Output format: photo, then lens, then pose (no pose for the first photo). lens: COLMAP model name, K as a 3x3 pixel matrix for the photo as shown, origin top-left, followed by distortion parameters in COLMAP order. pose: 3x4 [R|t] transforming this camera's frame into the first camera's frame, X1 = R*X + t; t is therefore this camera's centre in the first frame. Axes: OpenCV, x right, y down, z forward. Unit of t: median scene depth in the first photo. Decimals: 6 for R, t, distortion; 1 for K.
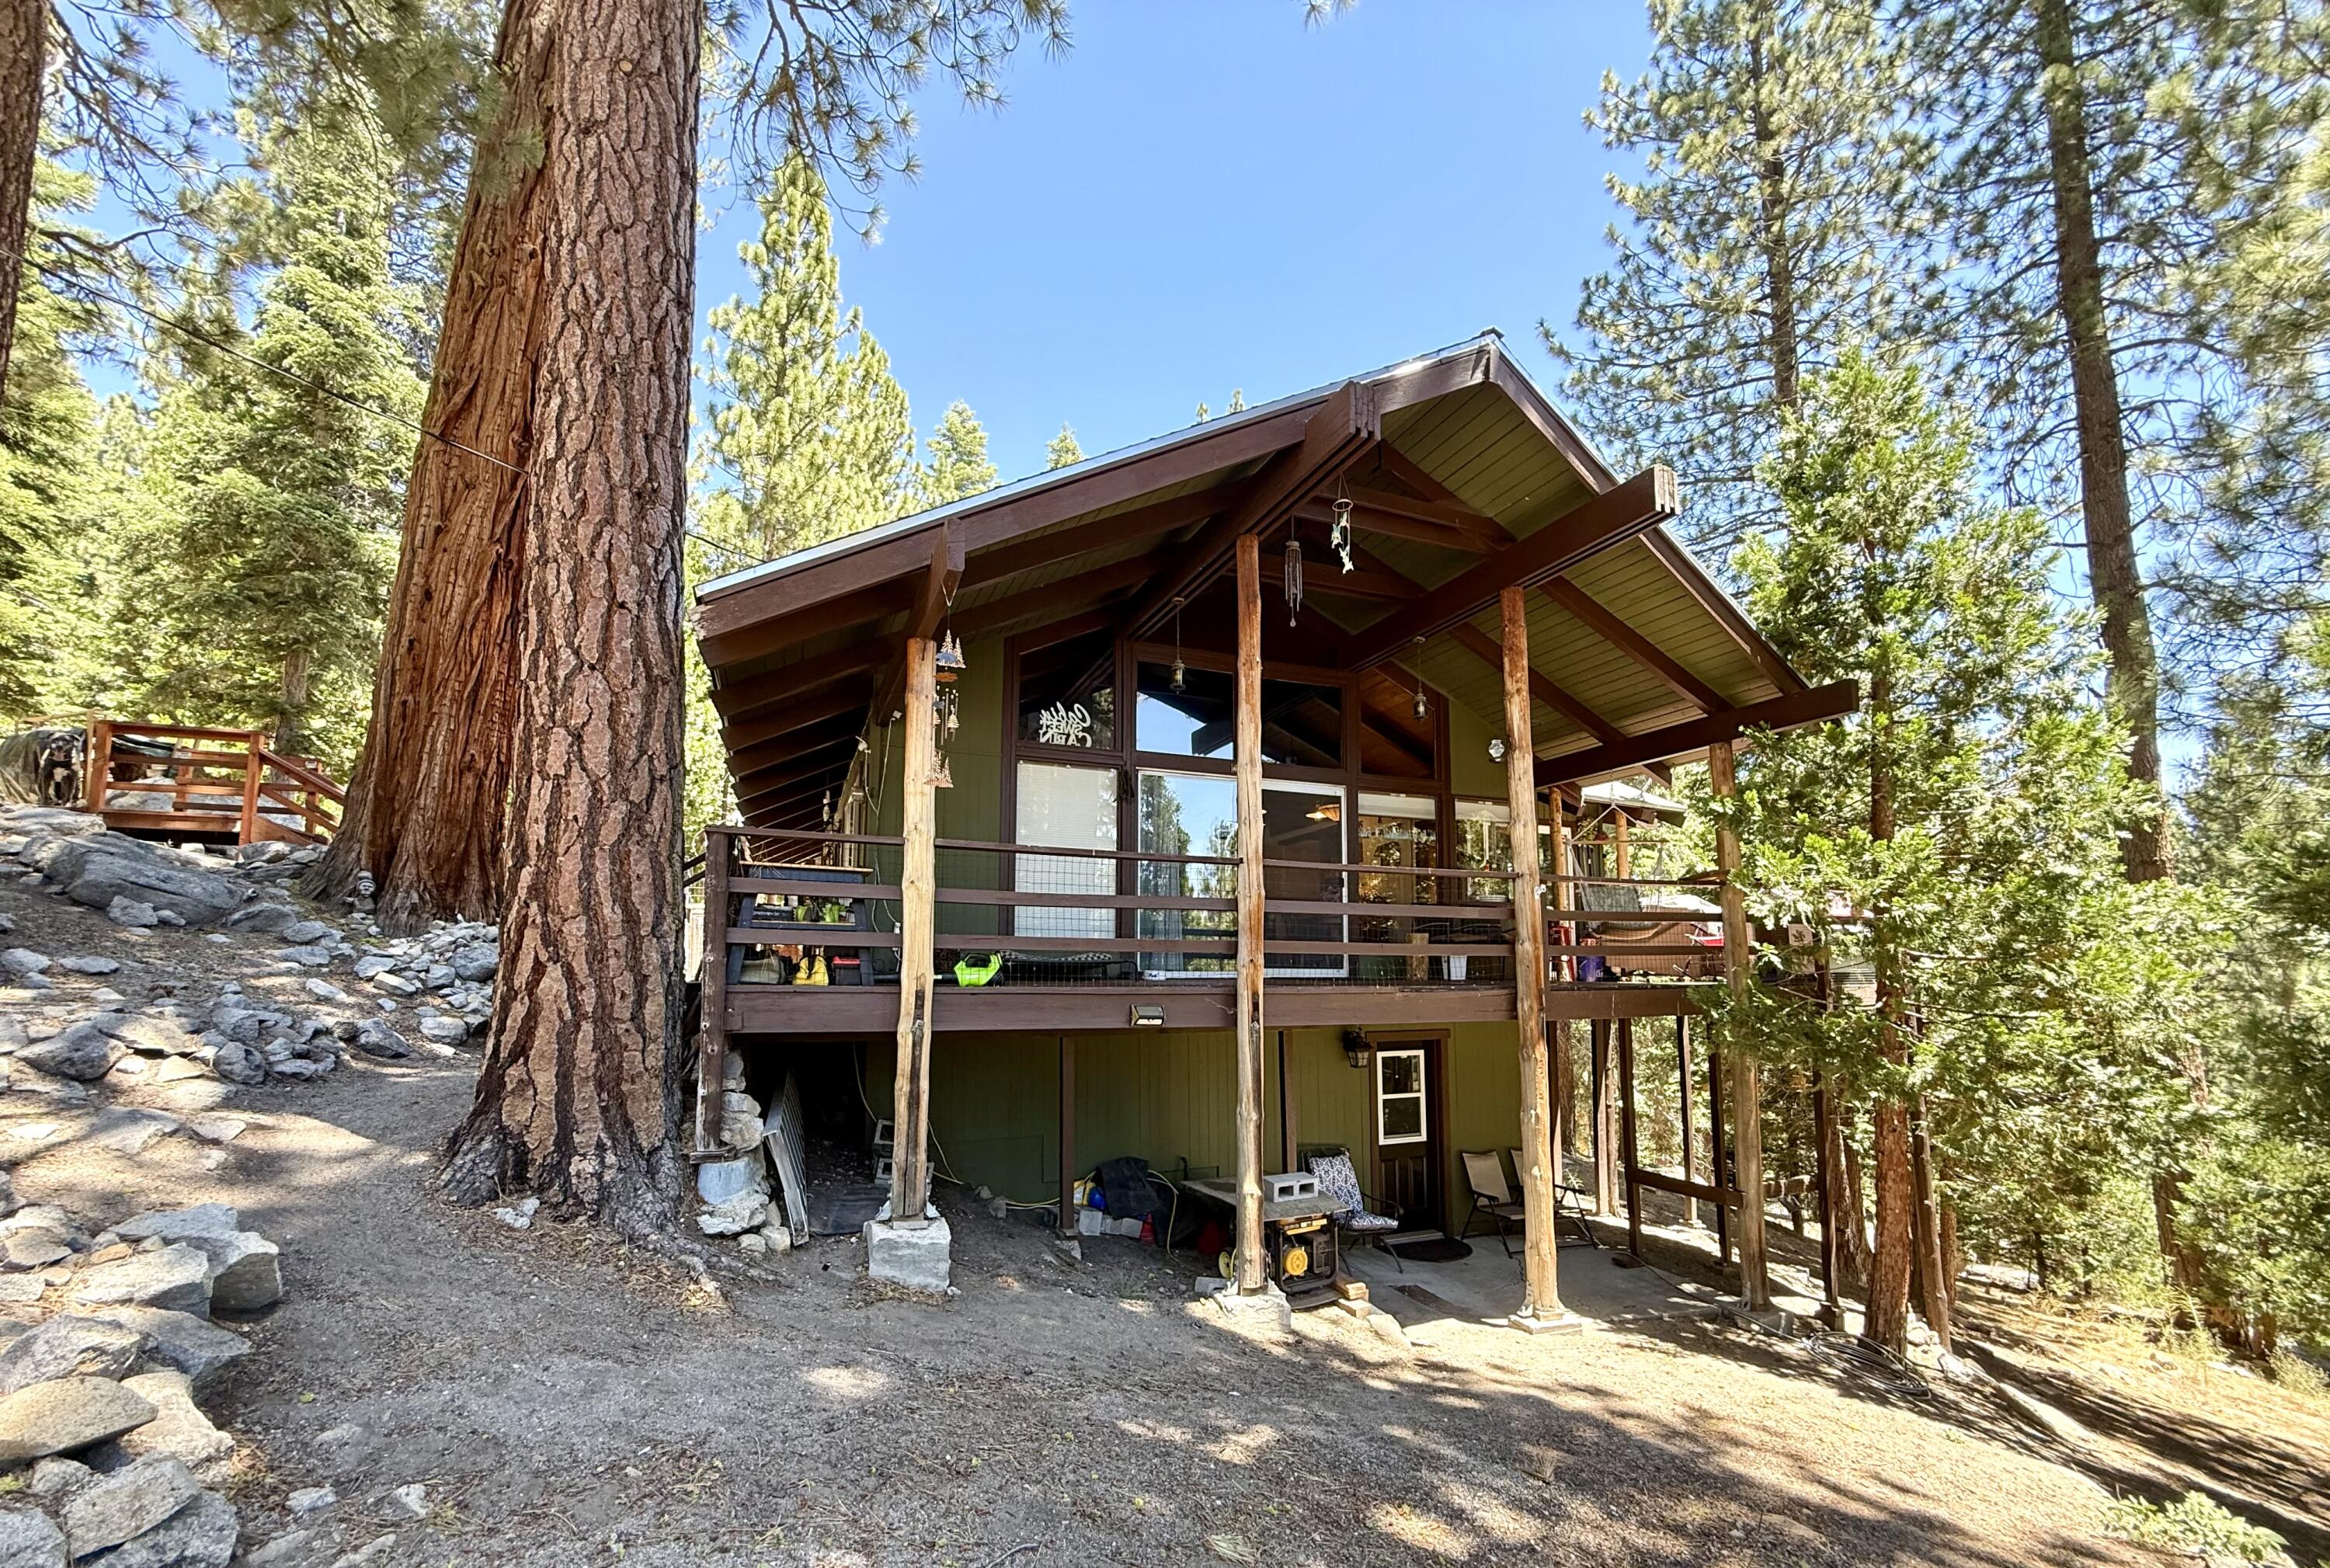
lens RADIAL K [[946.4, 0, 1153.3], [0, 946.4, 864.0], [0, 0, 1]] dist [-0.007320, 0.000732]
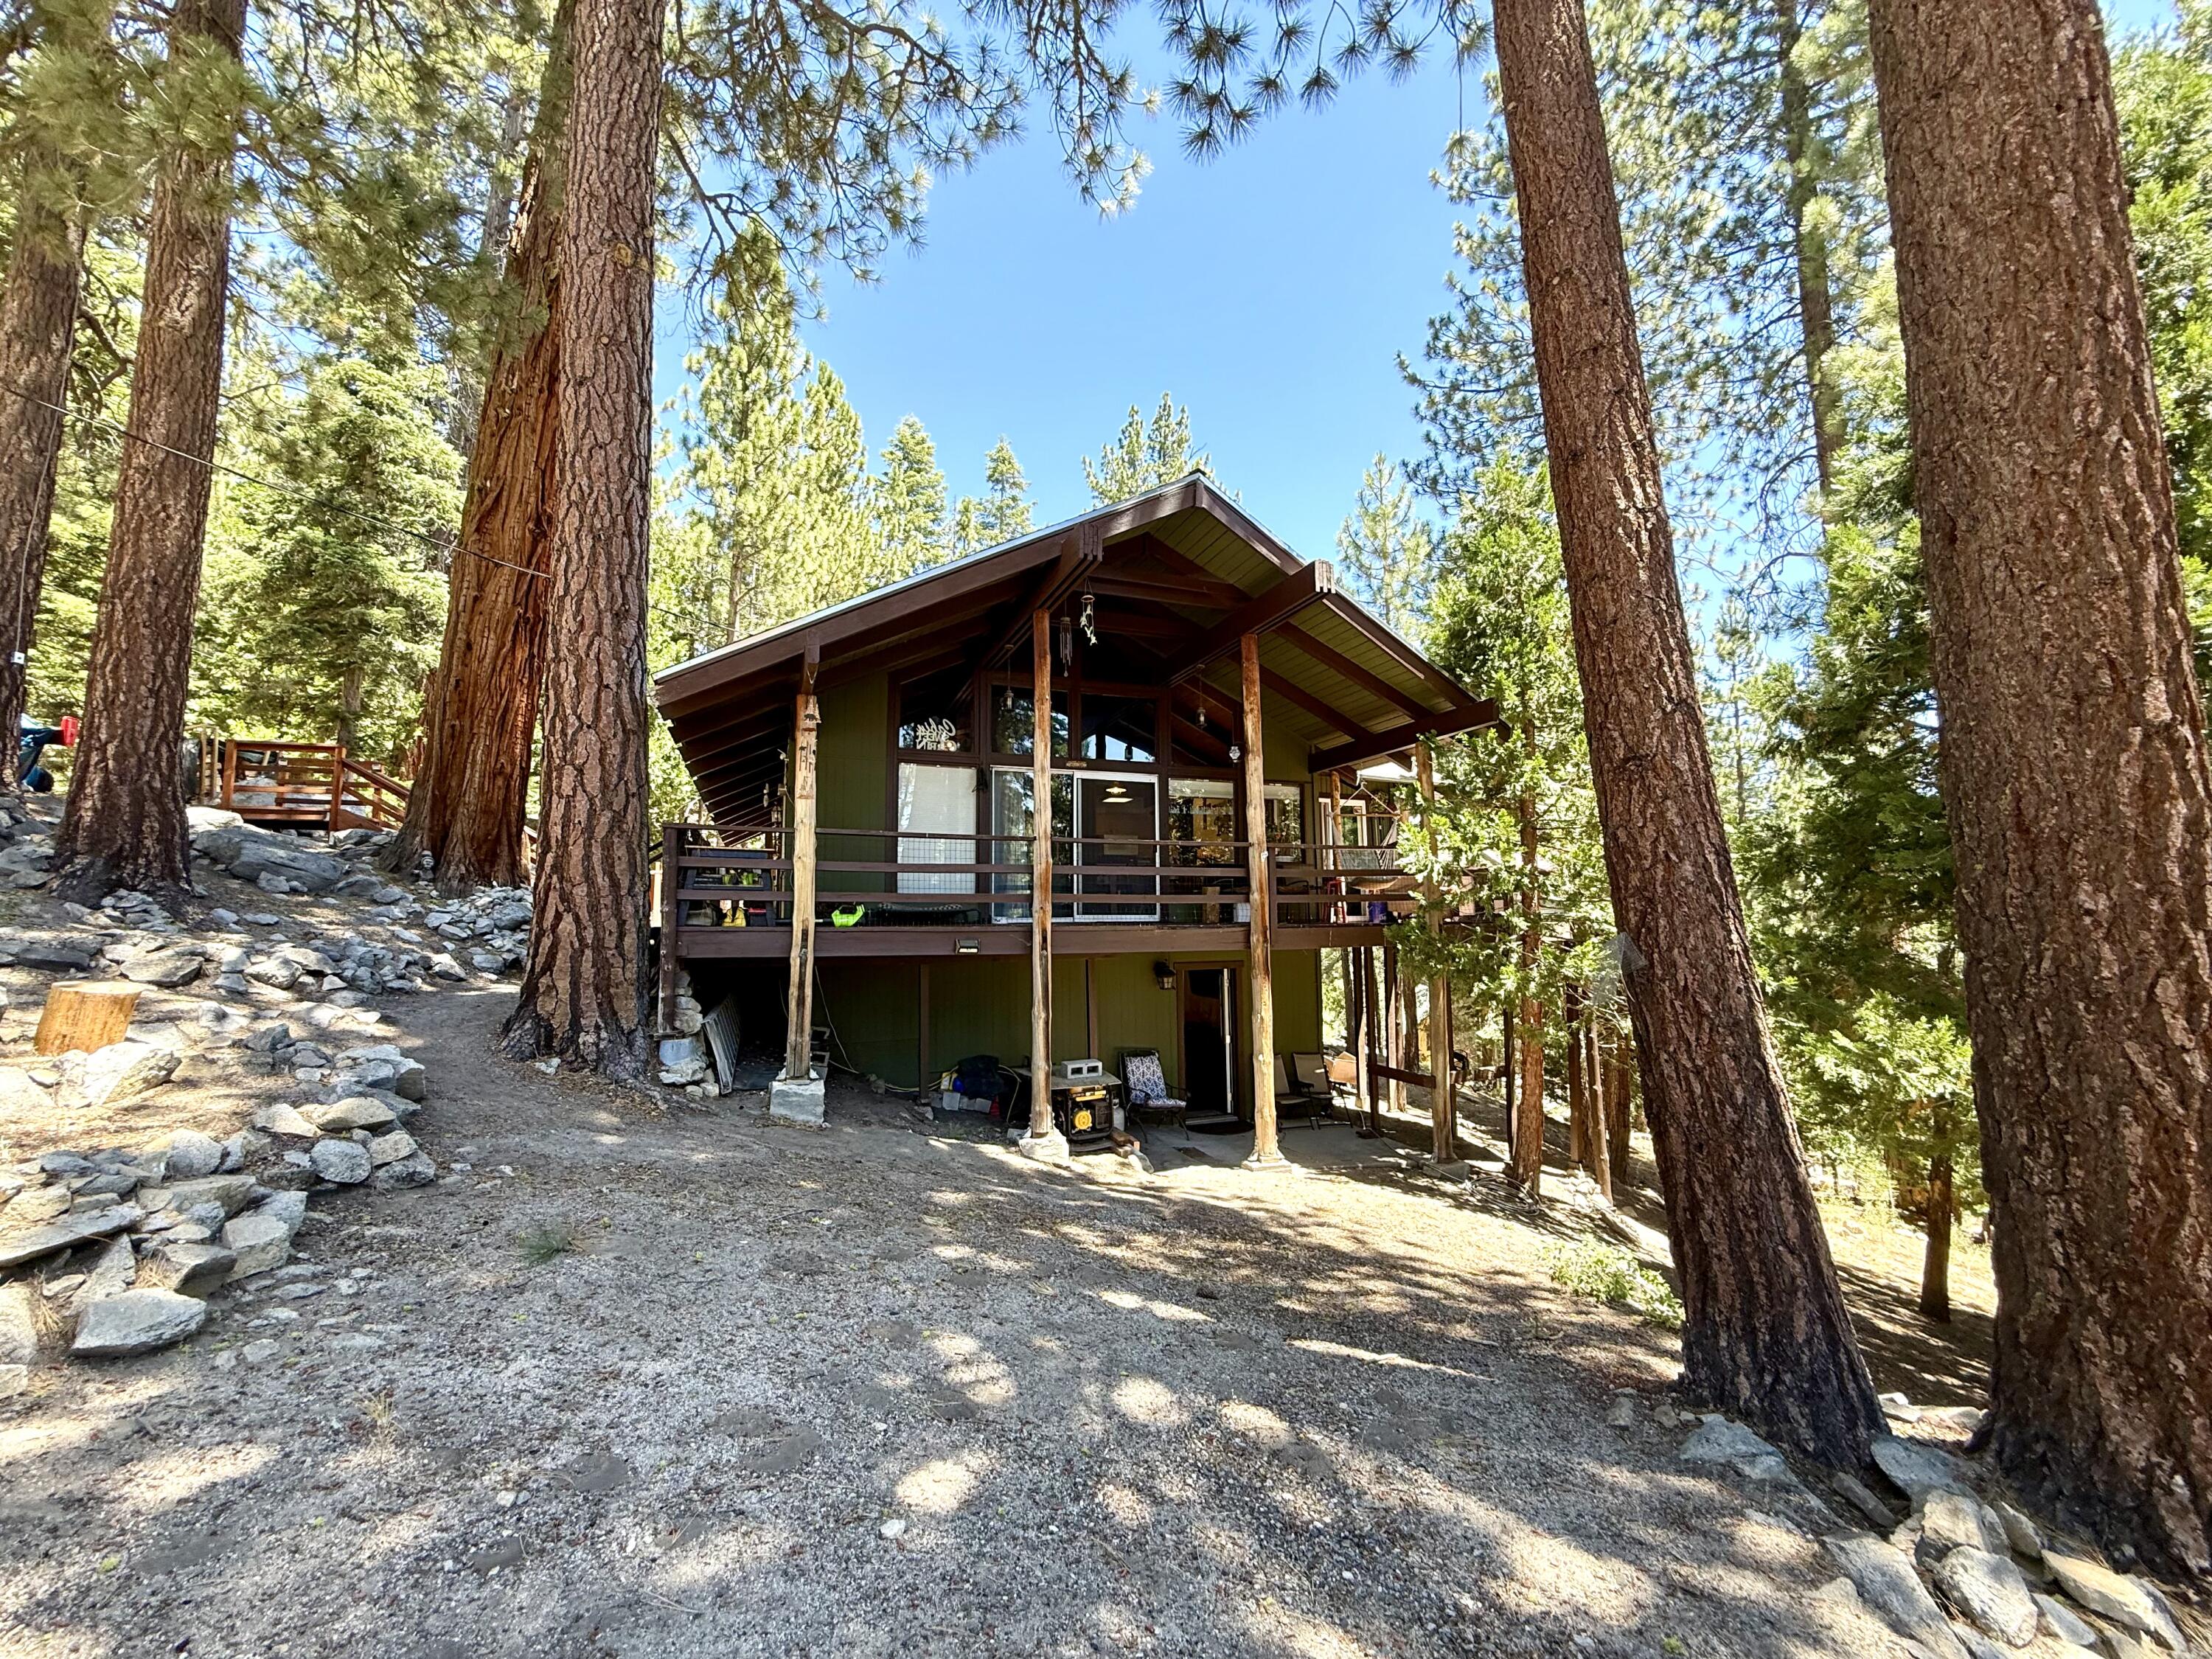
lens RADIAL K [[889.3, 0, 1088.9], [0, 889.3, 822.2], [0, 0, 1]] dist [-0.004852, -0.000468]
pose [[0.999614, -0.012932, -0.024597, 0.183789], [0.012901, 0.999916, -0.001419, -0.022542], [0.024613, 0.001101, 0.999696, -0.308918]]
